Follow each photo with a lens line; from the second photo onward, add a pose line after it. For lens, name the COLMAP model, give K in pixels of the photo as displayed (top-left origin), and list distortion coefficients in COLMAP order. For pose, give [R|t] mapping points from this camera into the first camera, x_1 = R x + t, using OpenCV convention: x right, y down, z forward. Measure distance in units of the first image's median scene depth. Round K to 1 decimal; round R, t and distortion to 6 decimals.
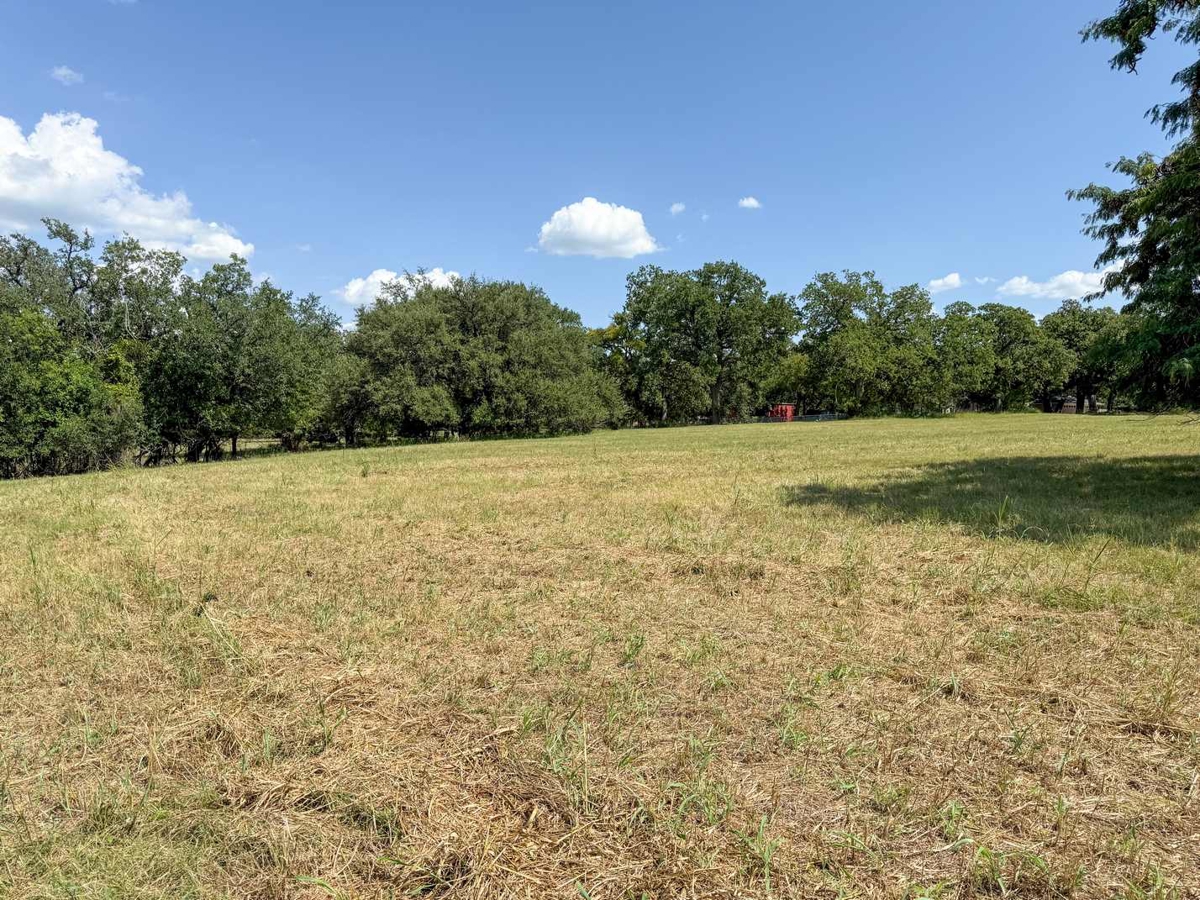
lens RADIAL K [[855.0, 0, 604.3], [0, 855.0, 456.2], [0, 0, 1]] dist [0.112166, -0.188477]
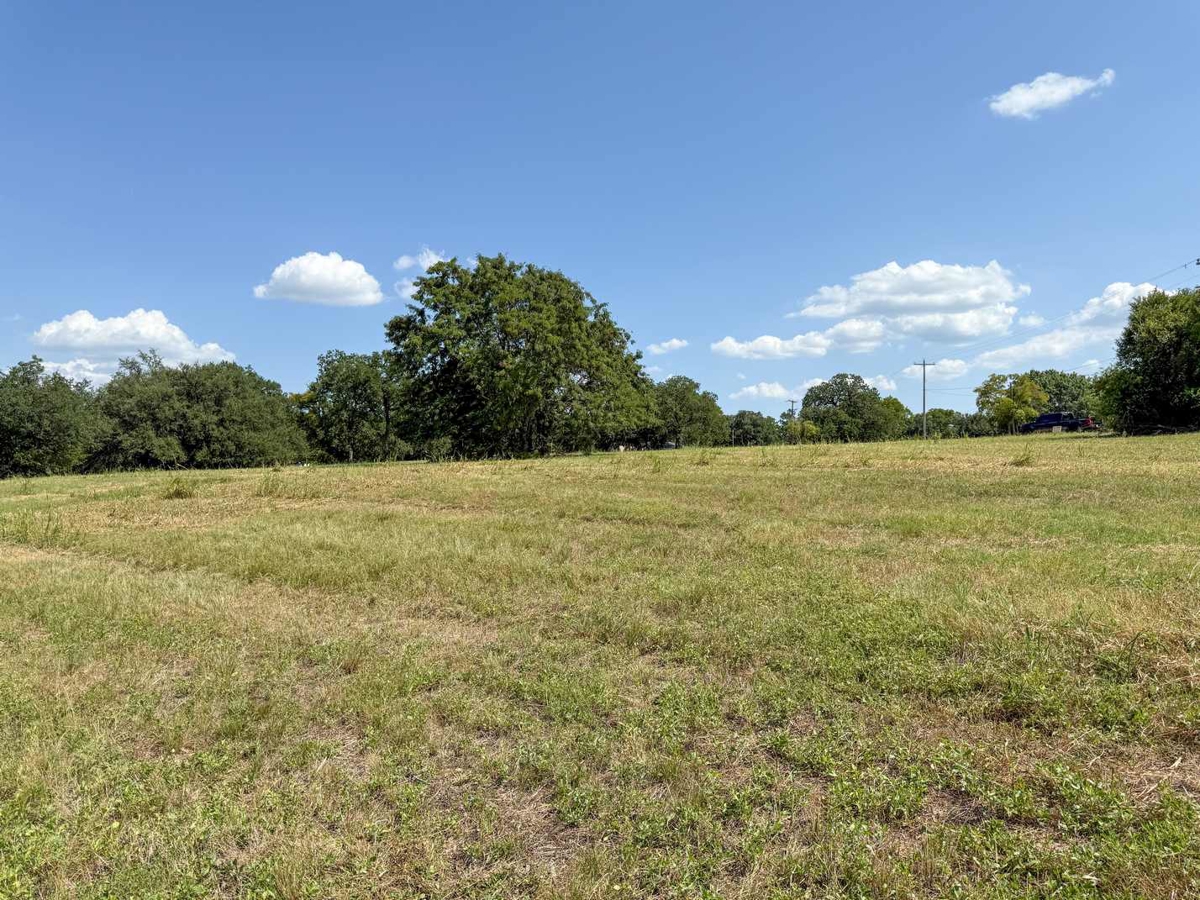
lens RADIAL K [[855.0, 0, 604.3], [0, 855.0, 456.2], [0, 0, 1]] dist [0.112166, -0.188477]
pose [[0.956161, -0.011112, 0.292630, 0.080740], [0.028018, 0.998167, -0.053646, 0.051598], [-0.291498, 0.059494, 0.954720, -0.627464]]
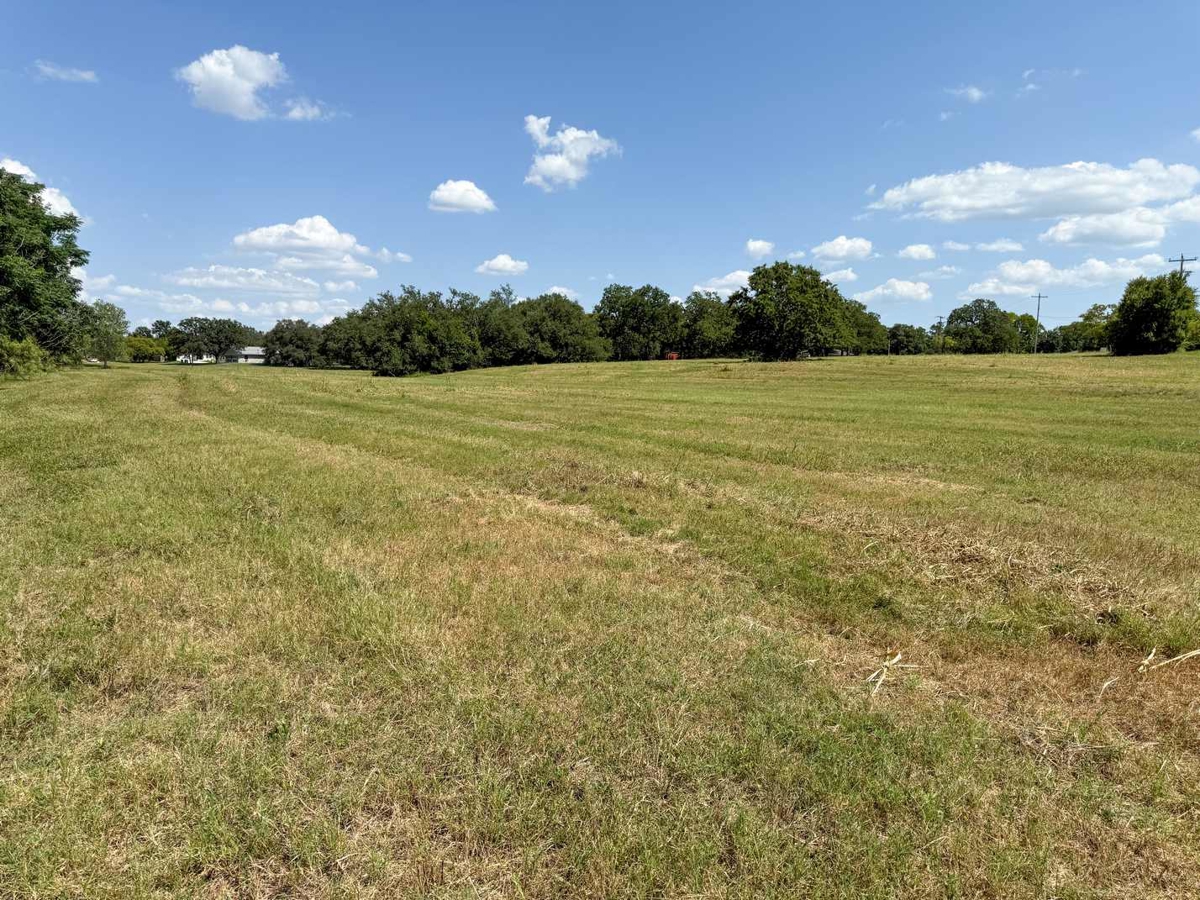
lens RADIAL K [[855.0, 0, 604.3], [0, 855.0, 456.2], [0, 0, 1]] dist [0.112166, -0.188477]
pose [[0.990184, -0.003977, 0.139715, -0.360192], [-0.004619, 0.998118, 0.061141, 0.093430], [-0.139695, -0.061186, 0.988302, -1.471438]]
